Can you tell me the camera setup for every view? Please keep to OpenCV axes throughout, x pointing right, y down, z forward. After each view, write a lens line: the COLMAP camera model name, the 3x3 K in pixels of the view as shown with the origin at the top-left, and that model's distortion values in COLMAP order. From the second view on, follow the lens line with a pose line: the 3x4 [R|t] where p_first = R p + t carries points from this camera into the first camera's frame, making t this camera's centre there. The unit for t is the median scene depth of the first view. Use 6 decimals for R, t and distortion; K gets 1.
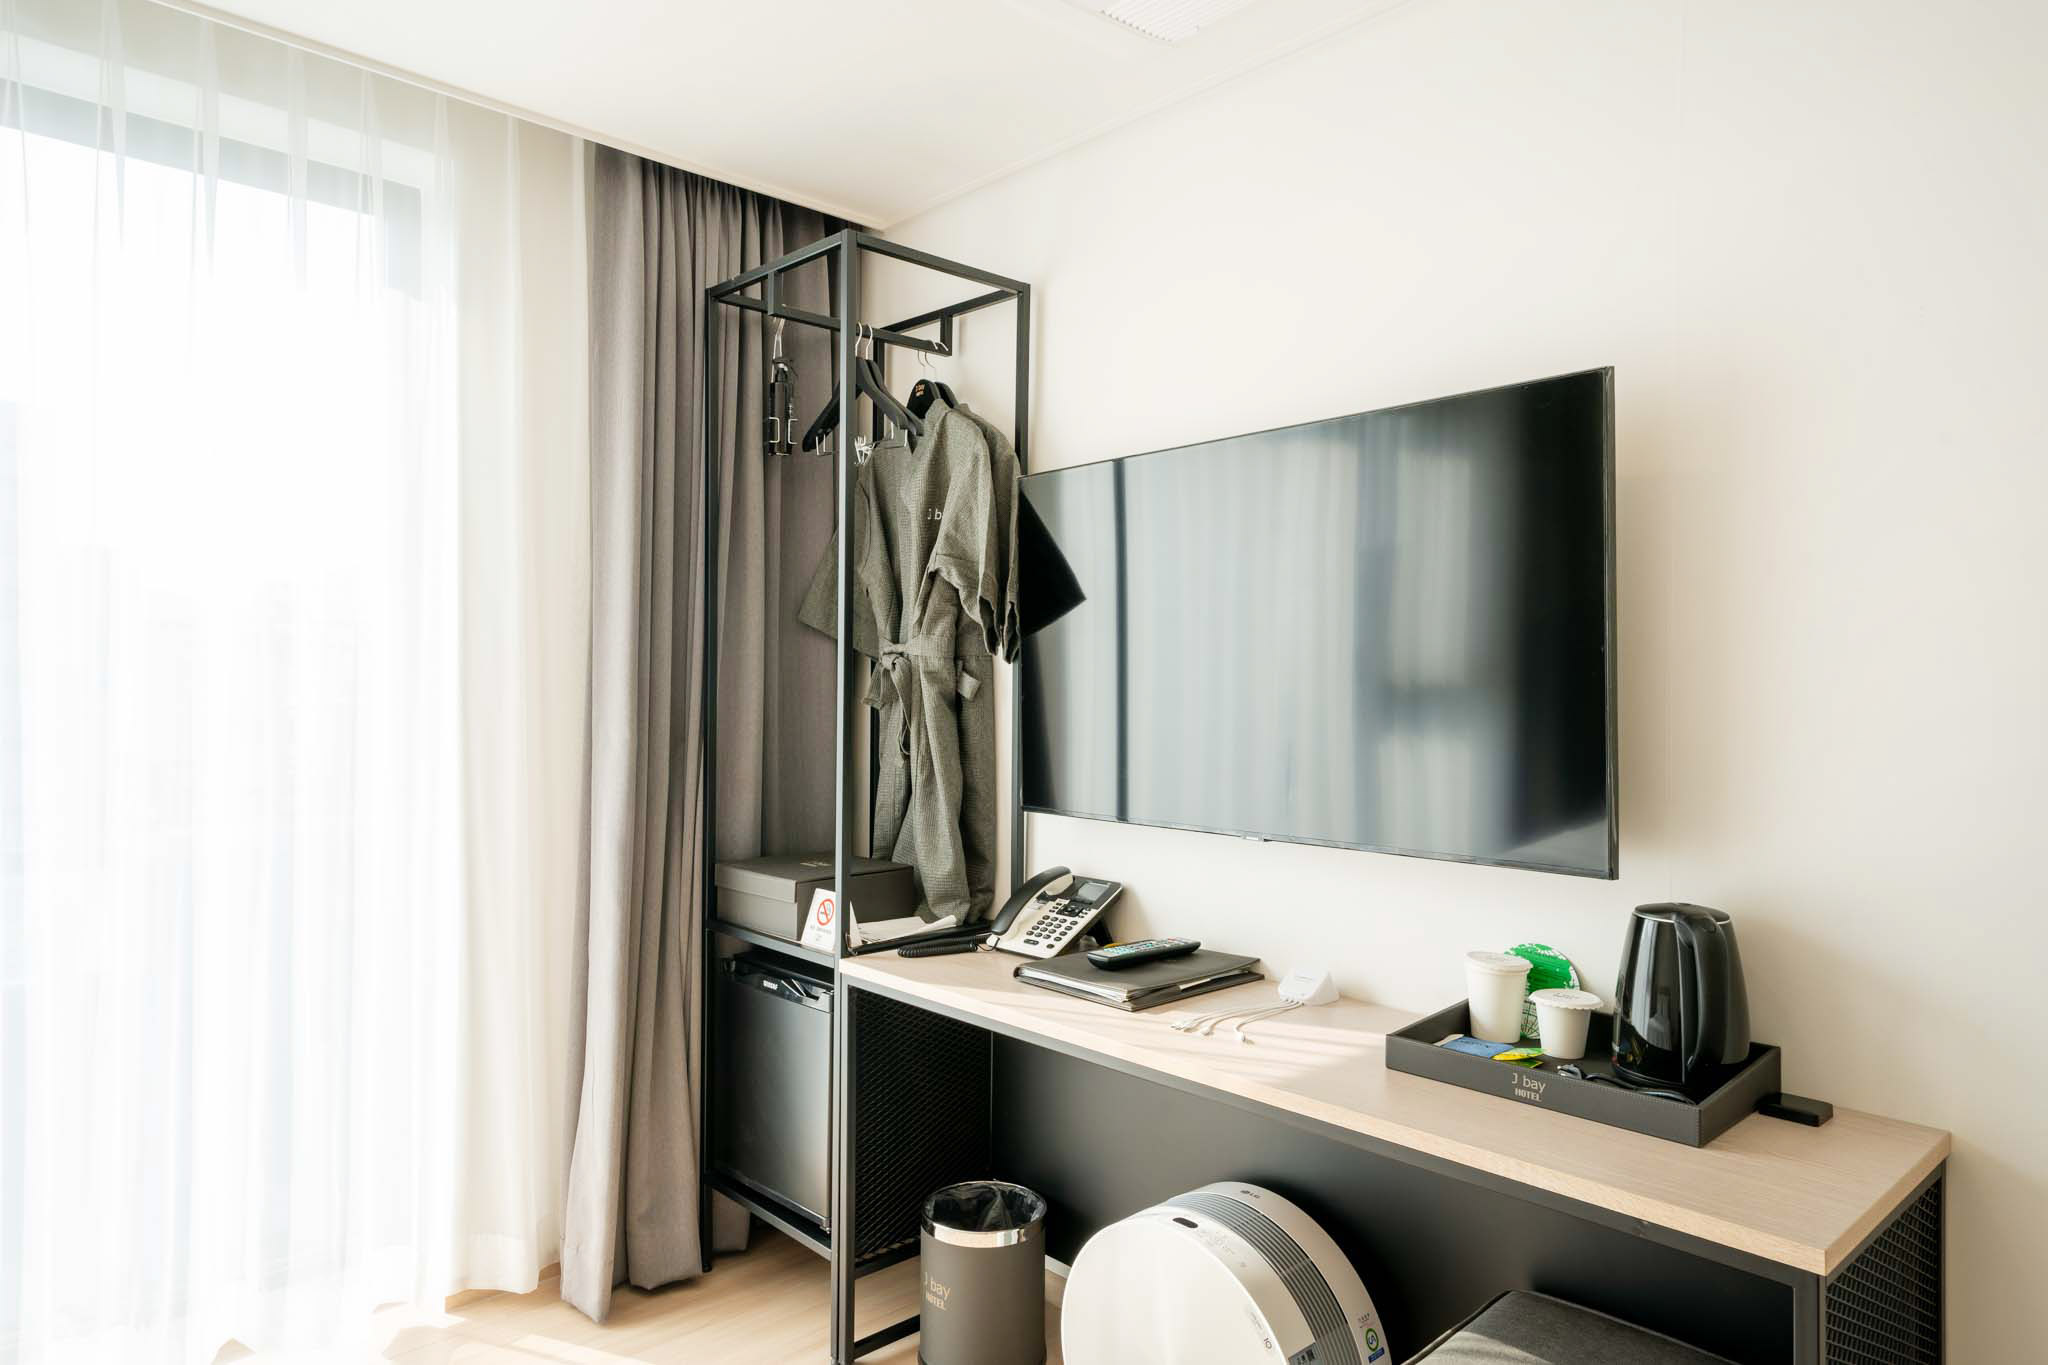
lens RADIAL K [[1245.3, 0, 1024.0], [0, 1245.3, 682.5], [0, 0, 1]] dist [0.036687, -0.001530]
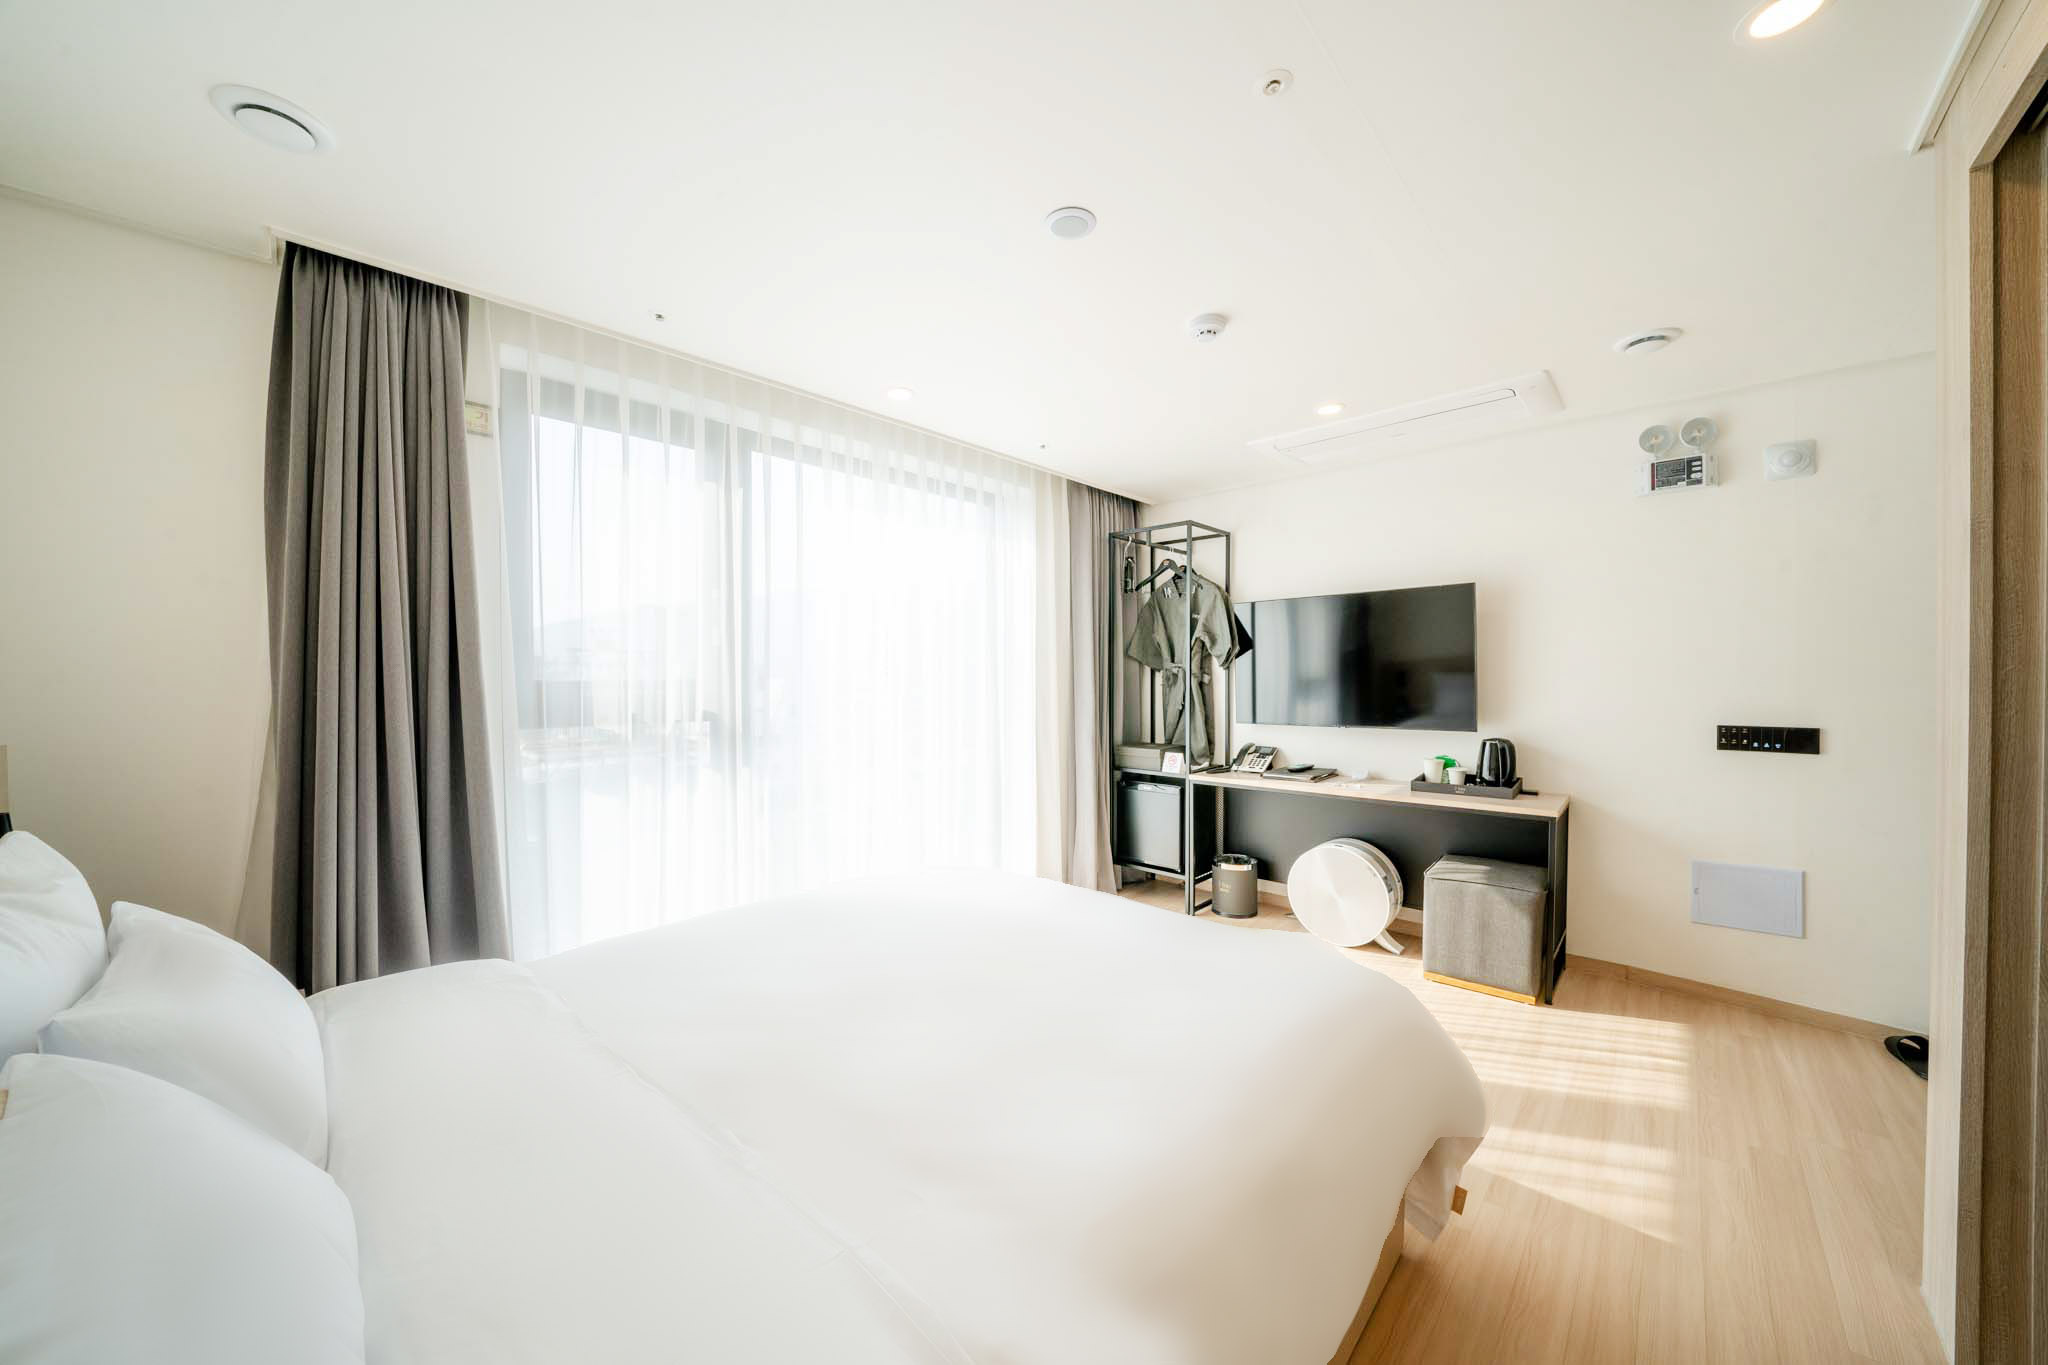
lens RADIAL K [[704.2, 0, 1024.0], [0, 704.2, 682.5], [0, 0, 1]] dist [-0.013911, -0.000053]
pose [[0.996880, -0.015095, 0.077480, -0.575749], [0.014417, 0.999853, 0.009306, -0.008999], [-0.077609, -0.008160, 0.996950, -0.512553]]
